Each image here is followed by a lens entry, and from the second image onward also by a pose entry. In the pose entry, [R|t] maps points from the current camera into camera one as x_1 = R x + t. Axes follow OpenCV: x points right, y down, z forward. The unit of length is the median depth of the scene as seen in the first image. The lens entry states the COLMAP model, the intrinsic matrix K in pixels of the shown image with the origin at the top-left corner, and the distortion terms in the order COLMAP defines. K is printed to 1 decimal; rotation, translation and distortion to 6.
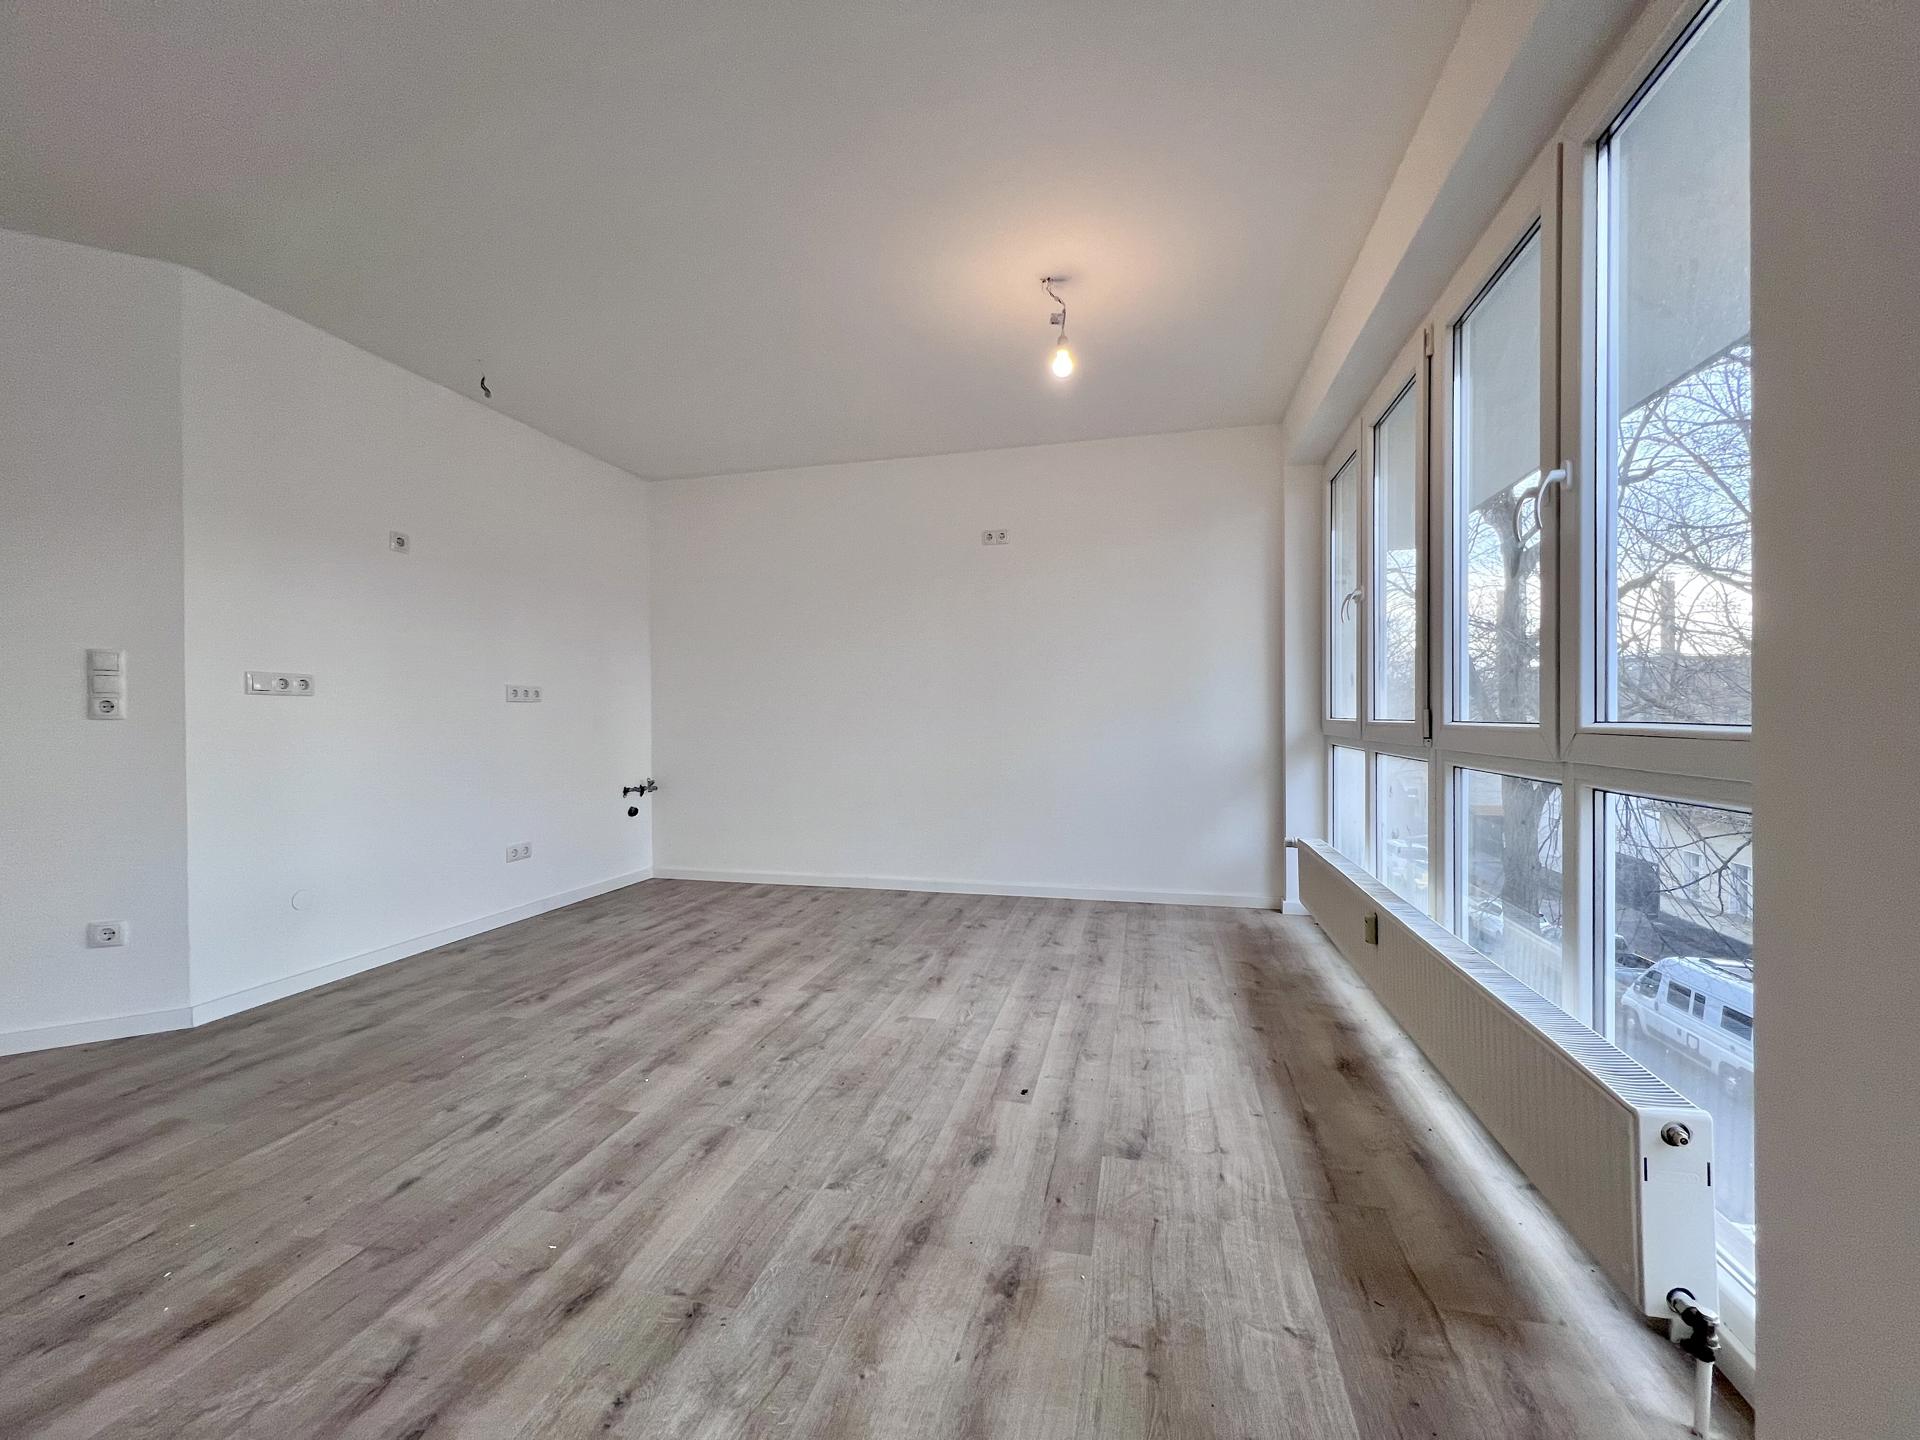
lens RADIAL K [[767.0, 0, 960.0], [0, 767.0, 720.0], [0, 0, 1]] dist [-0.001899, -0.000058]
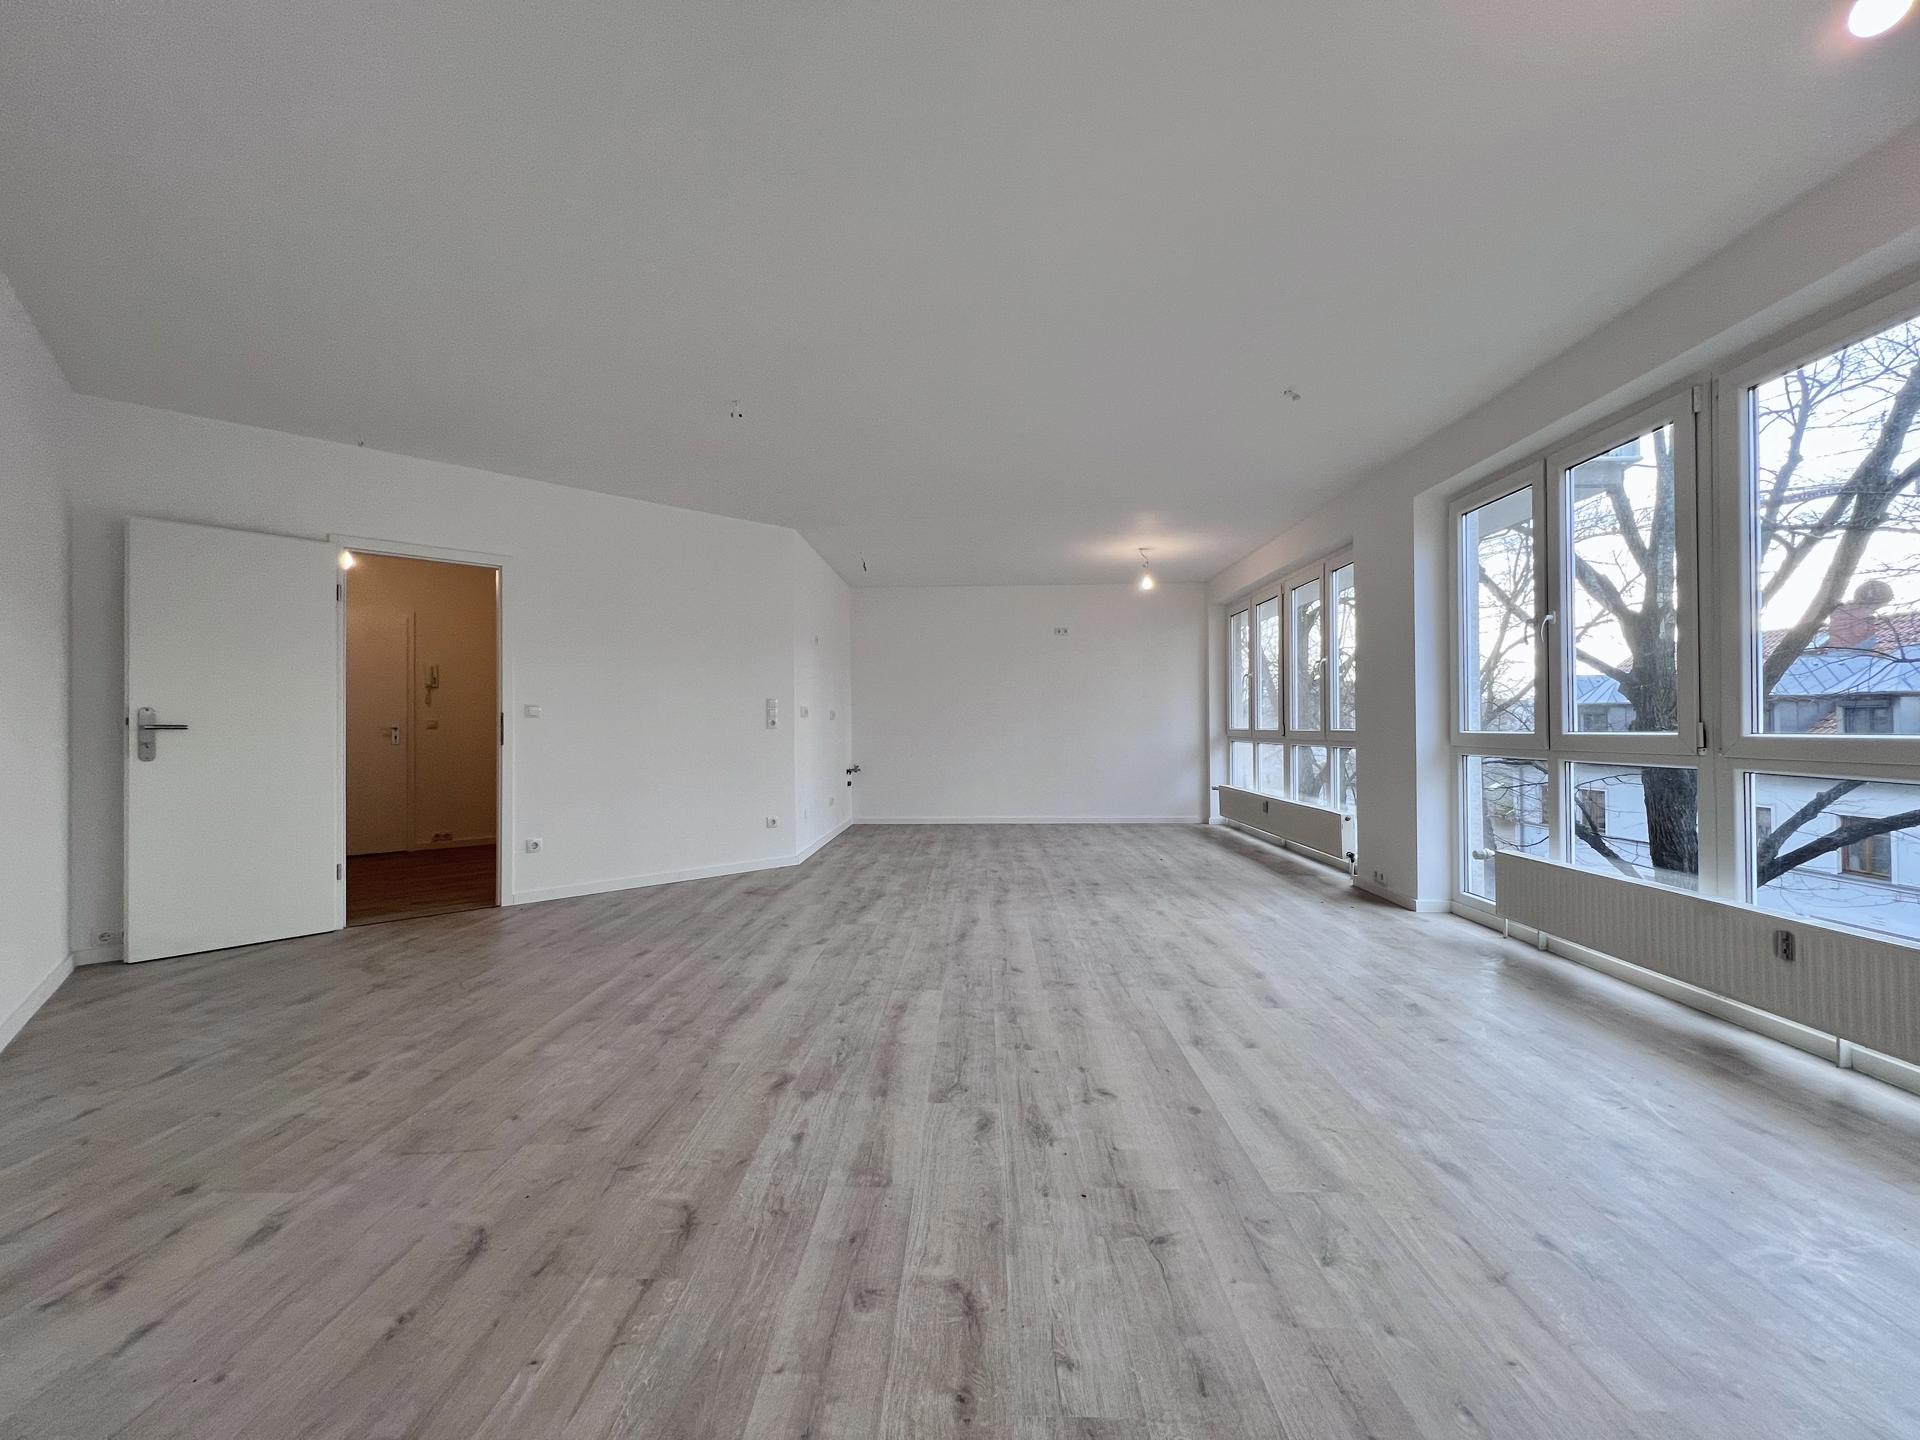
lens RADIAL K [[767.0, 0, 960.0], [0, 767.0, 720.0], [0, 0, 1]] dist [-0.001899, -0.000058]
pose [[0.977648, 0.002591, 0.210231, -0.938611], [0.000657, 0.999882, -0.015379, 0.008827], [-0.210246, 0.015174, 0.977531, -1.227083]]
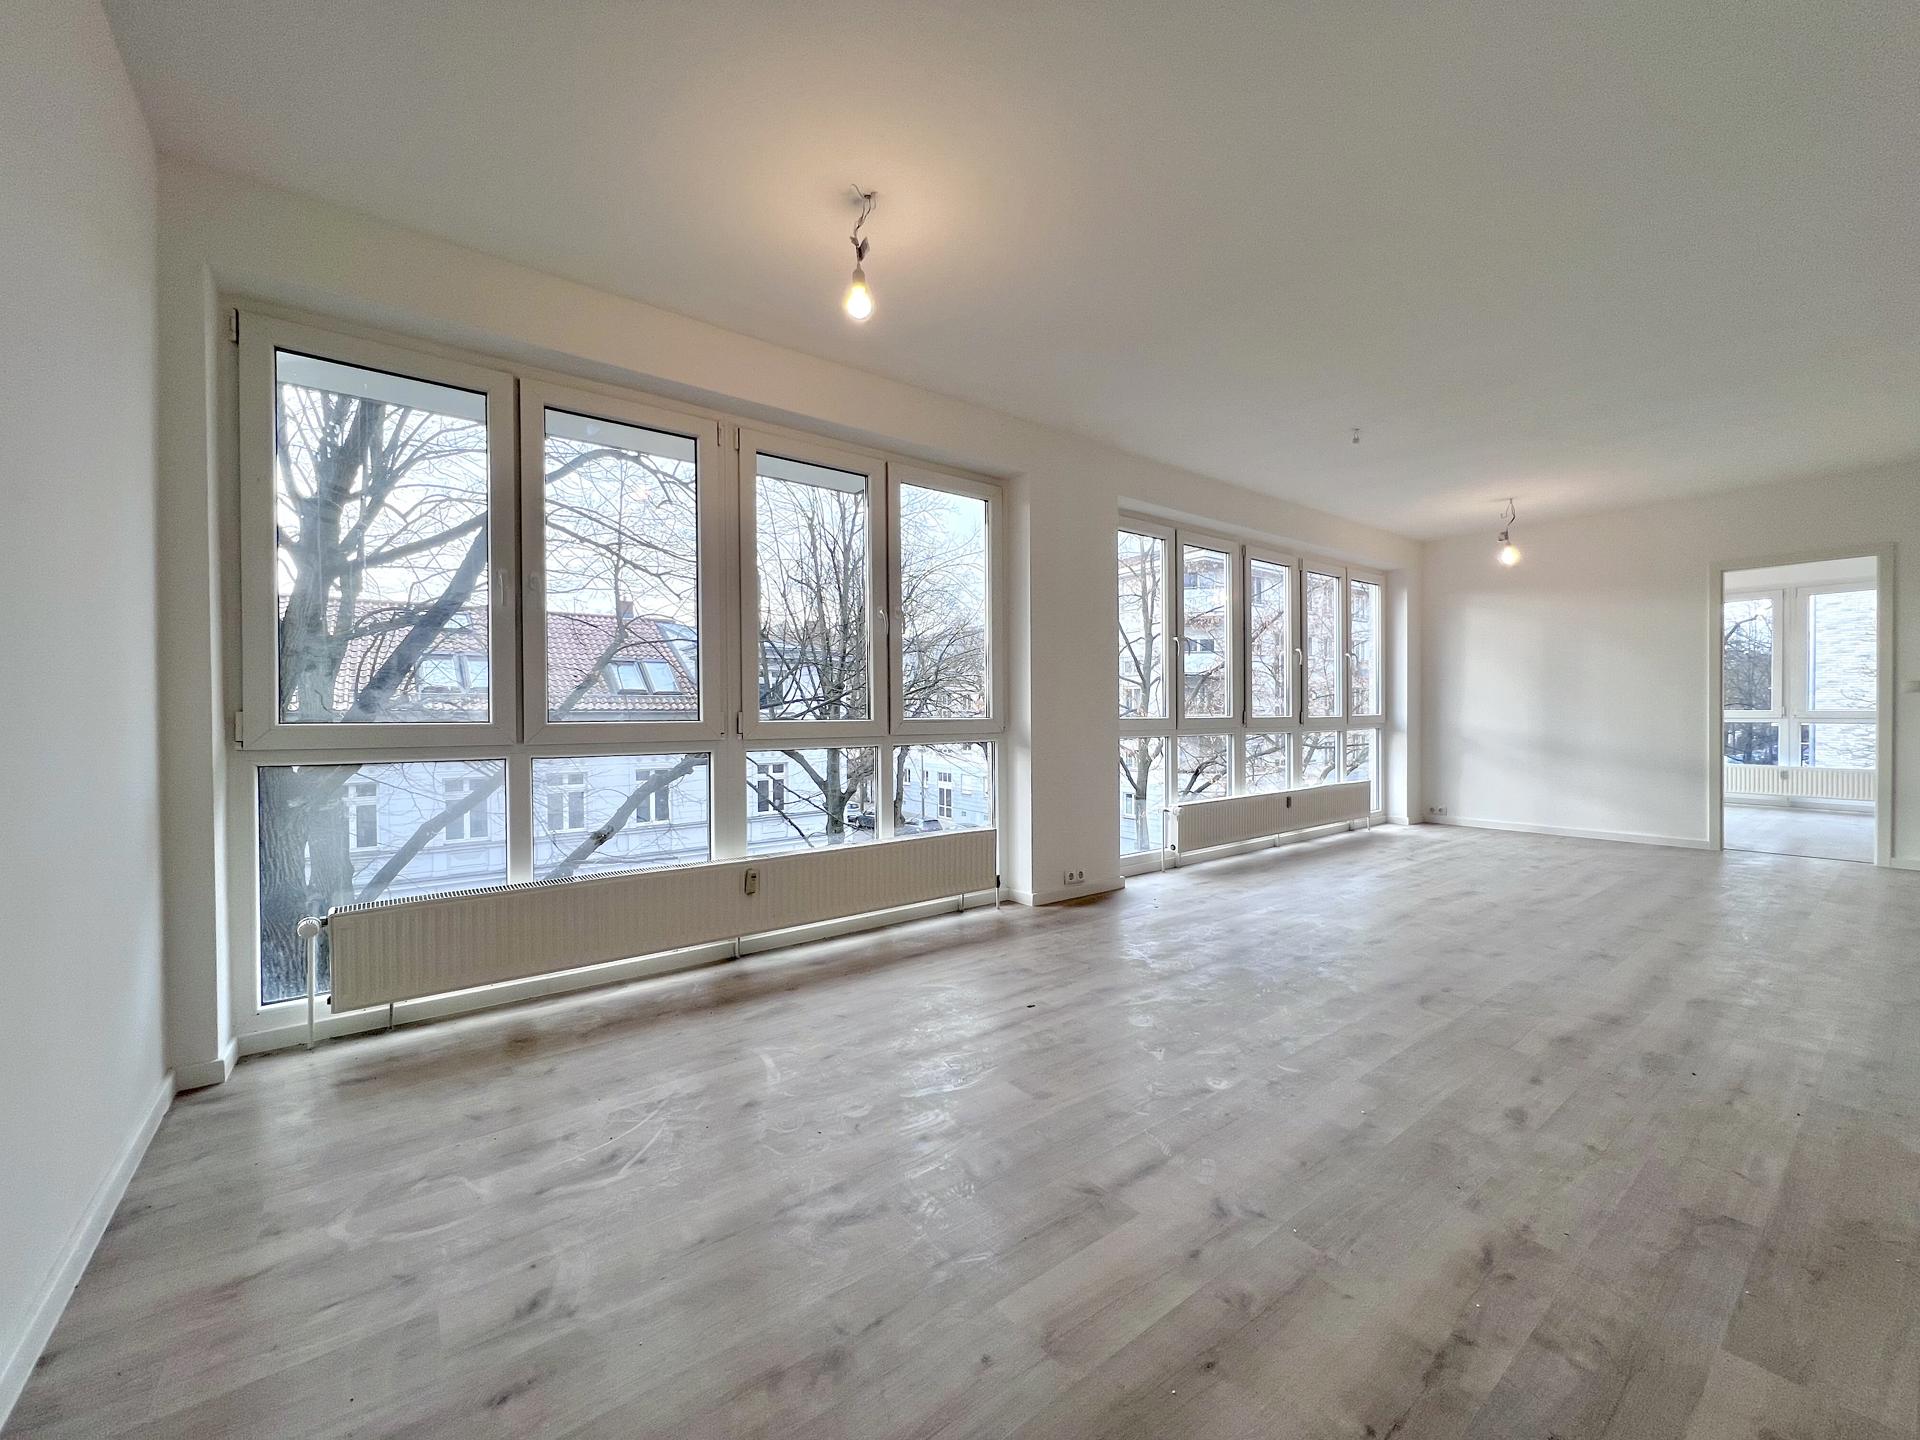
lens RADIAL K [[772.2, 0, 960.0], [0, 772.2, 720.0], [0, 0, 1]] dist [-0.001388, -0.000132]
pose [[-0.781712, 0.007046, 0.623599, -0.476415], [0.014549, 0.999870, 0.006941, -0.002751], [-0.623469, 0.014499, -0.781713, 1.568861]]
